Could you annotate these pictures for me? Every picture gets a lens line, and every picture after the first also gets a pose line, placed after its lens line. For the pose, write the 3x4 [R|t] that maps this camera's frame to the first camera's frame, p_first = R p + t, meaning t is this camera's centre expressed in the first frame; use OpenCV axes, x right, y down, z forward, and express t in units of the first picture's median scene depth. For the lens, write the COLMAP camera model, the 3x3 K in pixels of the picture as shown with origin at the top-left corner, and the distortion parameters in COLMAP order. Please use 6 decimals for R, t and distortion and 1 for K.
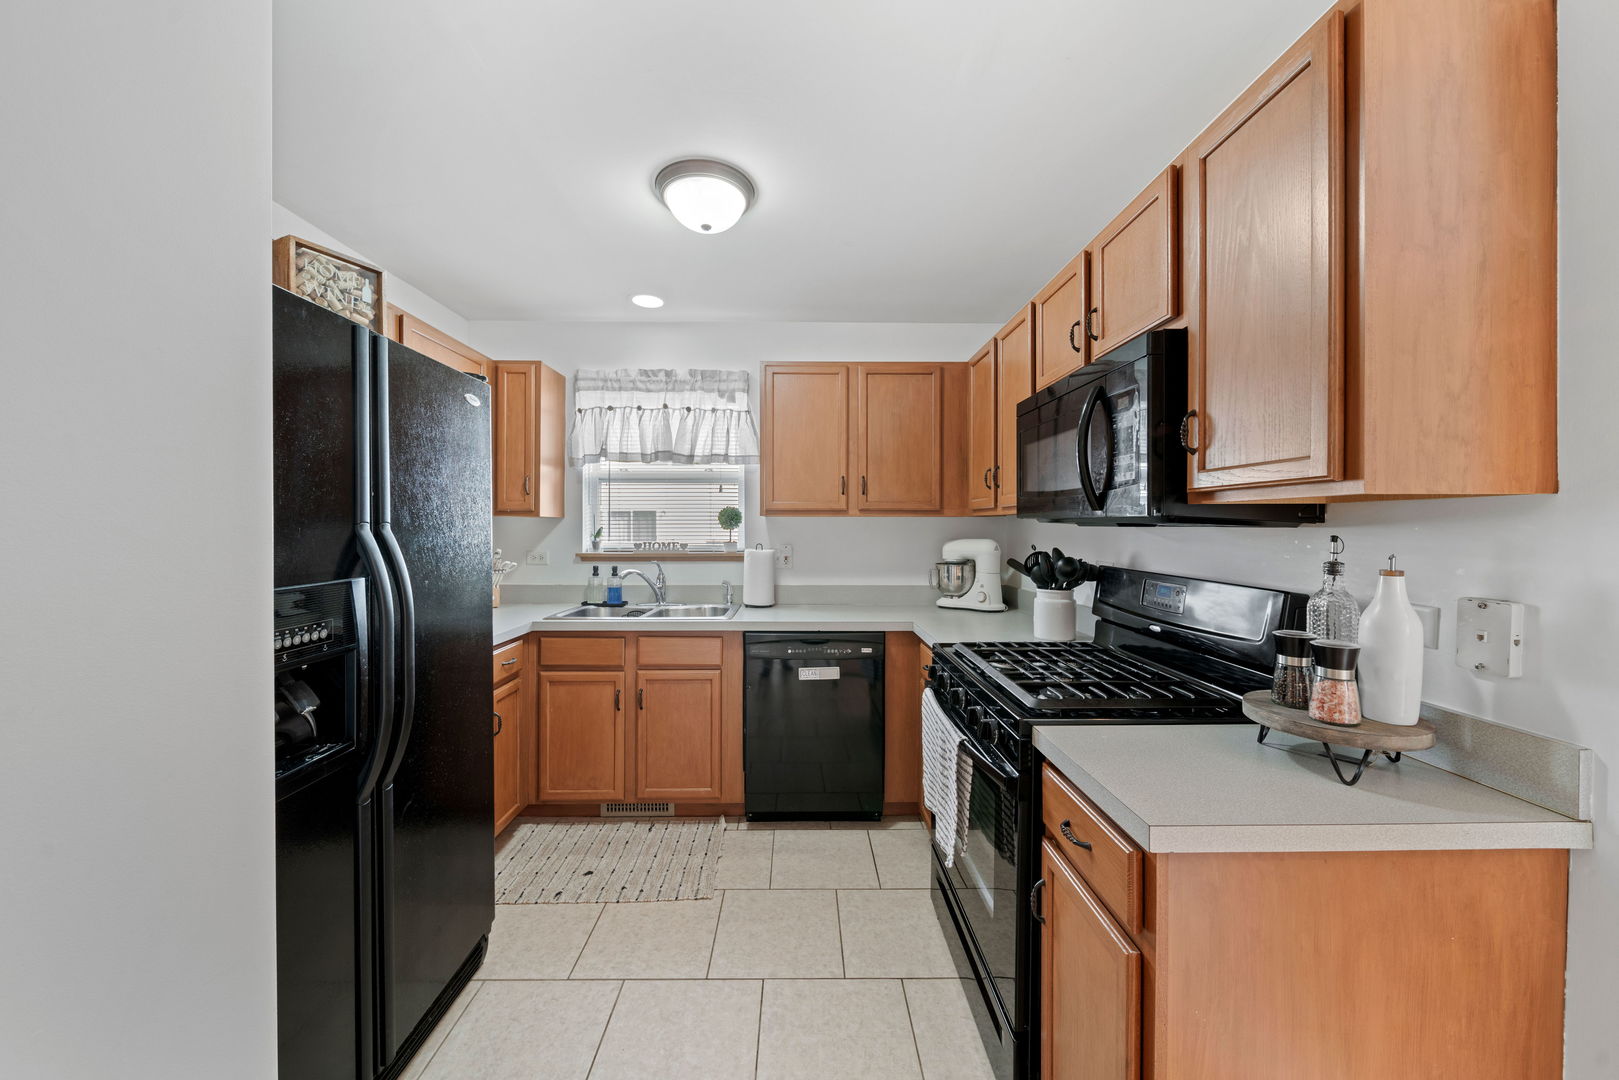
lens RADIAL K [[580.2, 0, 809.6], [0, 580.2, 531.9], [0, 0, 1]] dist [0.000397, -0.001640]
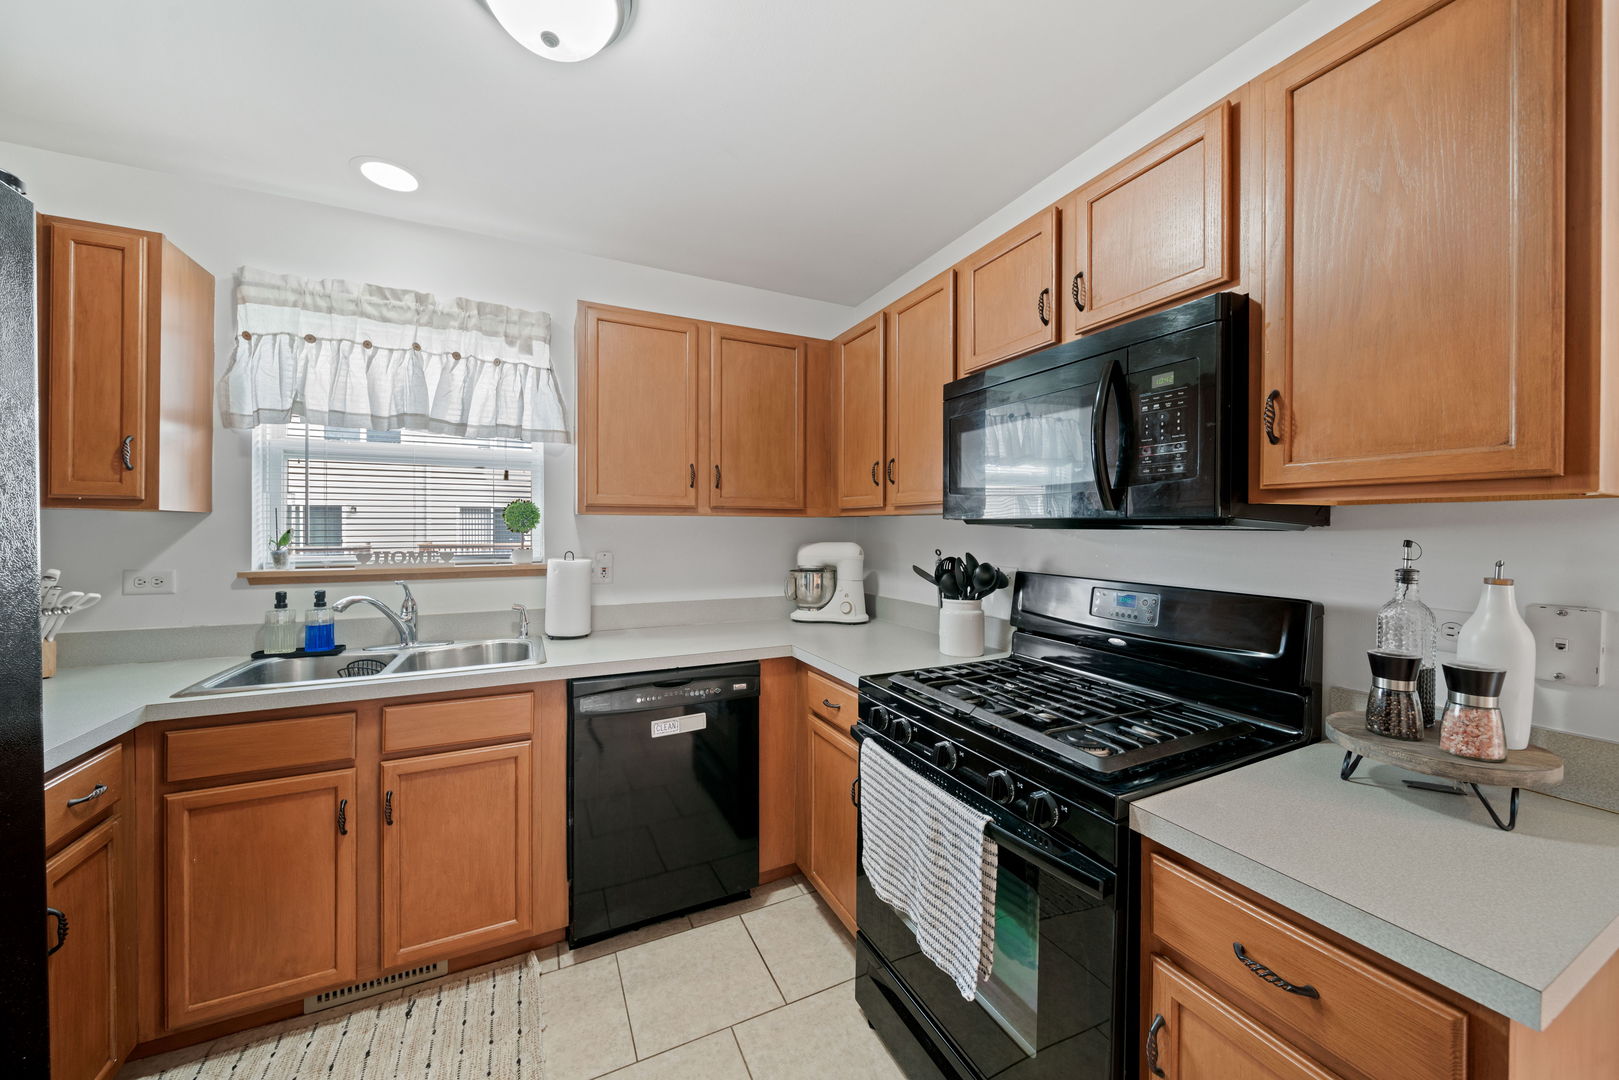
lens RADIAL K [[580.2, 0, 813.9], [0, 580.2, 532.2], [0, 0, 1]] dist [0.000397, -0.001640]
pose [[0.906858, -0.002729, 0.421427, -0.138782], [0.002995, 0.999996, 0.000030, -0.003818], [-0.421425, 0.001235, 0.906862, 0.247282]]
